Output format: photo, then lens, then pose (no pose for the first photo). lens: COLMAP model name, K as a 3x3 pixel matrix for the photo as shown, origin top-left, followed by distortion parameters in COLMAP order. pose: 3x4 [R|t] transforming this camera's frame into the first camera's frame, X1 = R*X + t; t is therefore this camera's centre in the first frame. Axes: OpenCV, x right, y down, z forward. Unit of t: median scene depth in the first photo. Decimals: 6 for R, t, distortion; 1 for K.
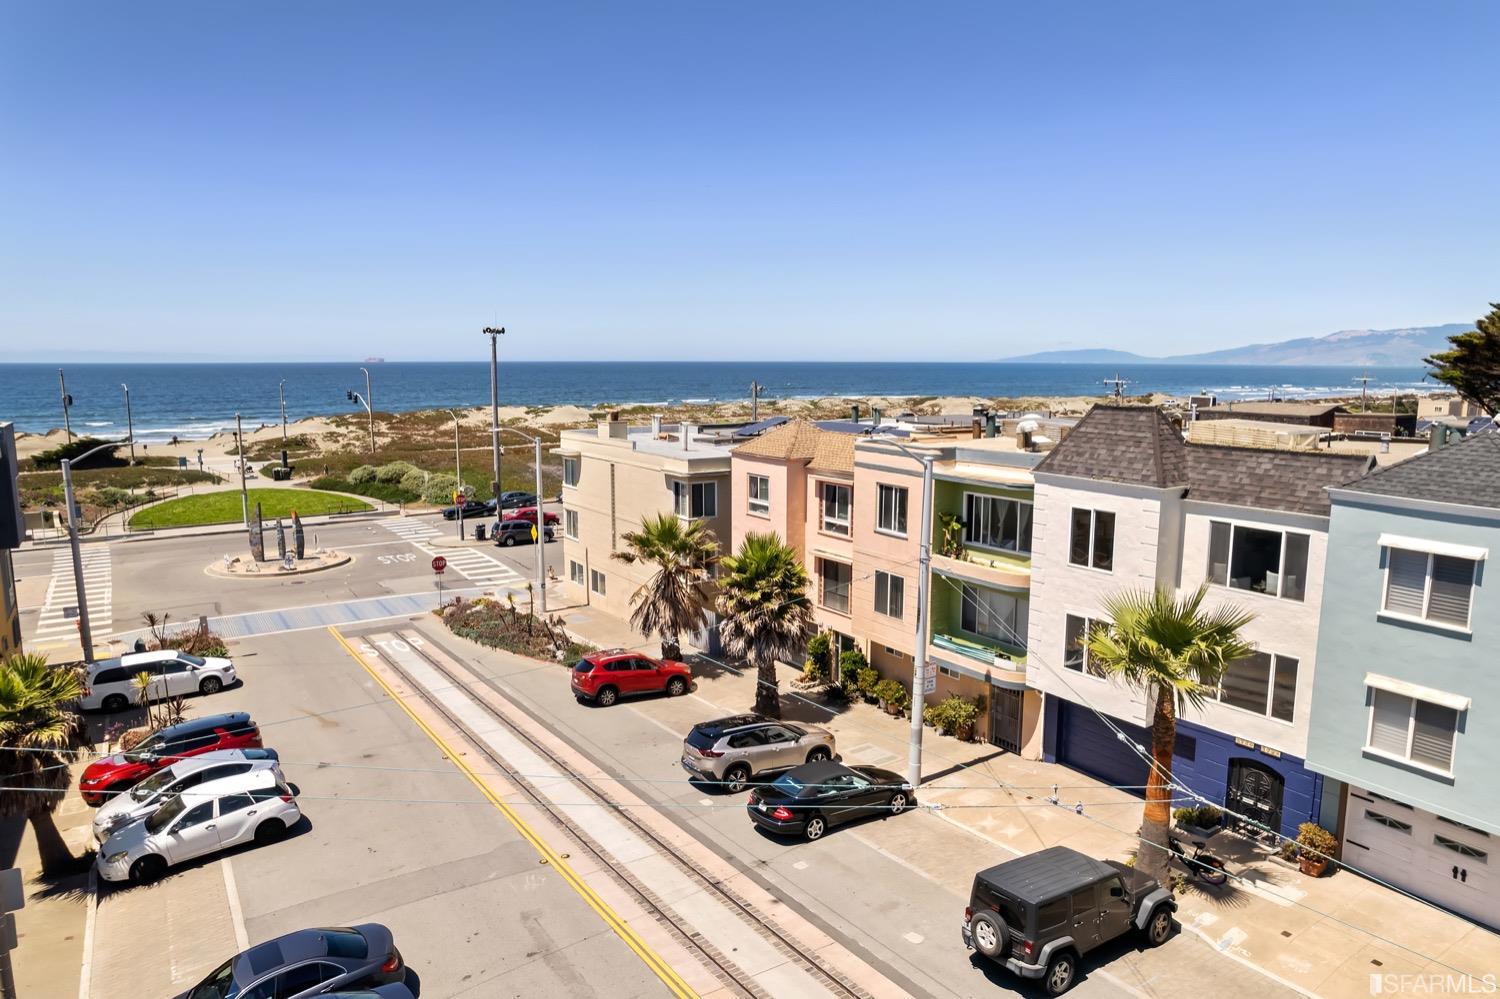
lens RADIAL K [[949.9, 0, 748.3], [0, 949.9, 489.7], [0, 0, 1]] dist [-0.049763, 0.019024]
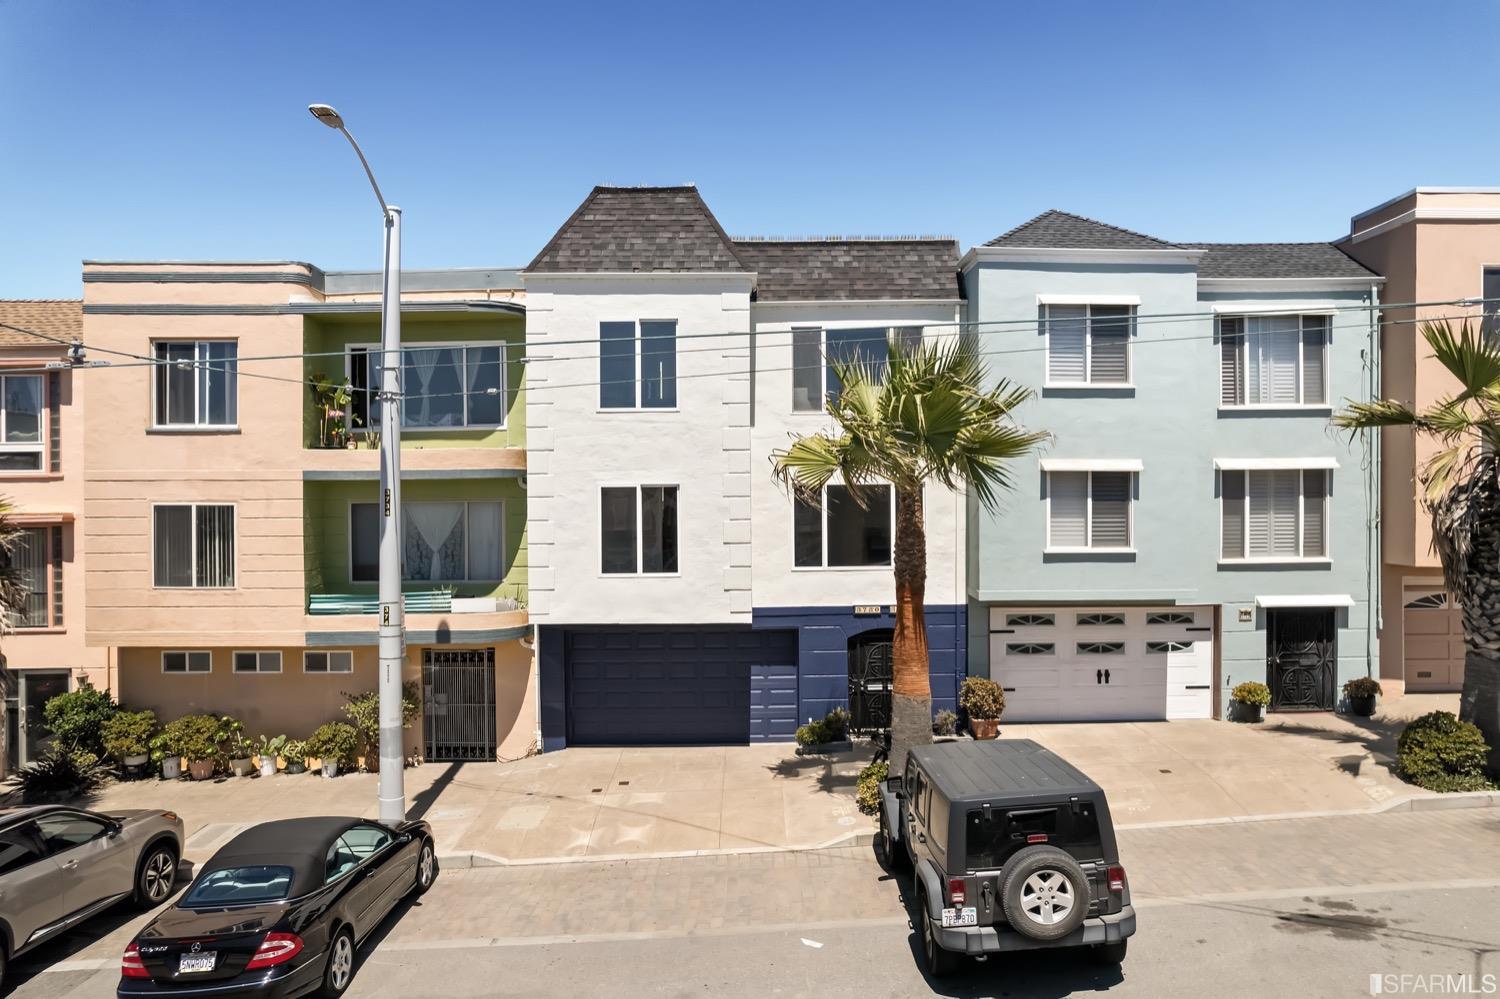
lens RADIAL K [[949.9, 0, 752.0], [0, 949.9, 501.2], [0, 0, 1]] dist [-0.049763, 0.019024]
pose [[0.539713, -0.010007, 0.841790, -0.156942], [0.116175, 0.991248, -0.062702, 0.197163], [-0.833795, 0.131636, 0.536151, 0.579107]]
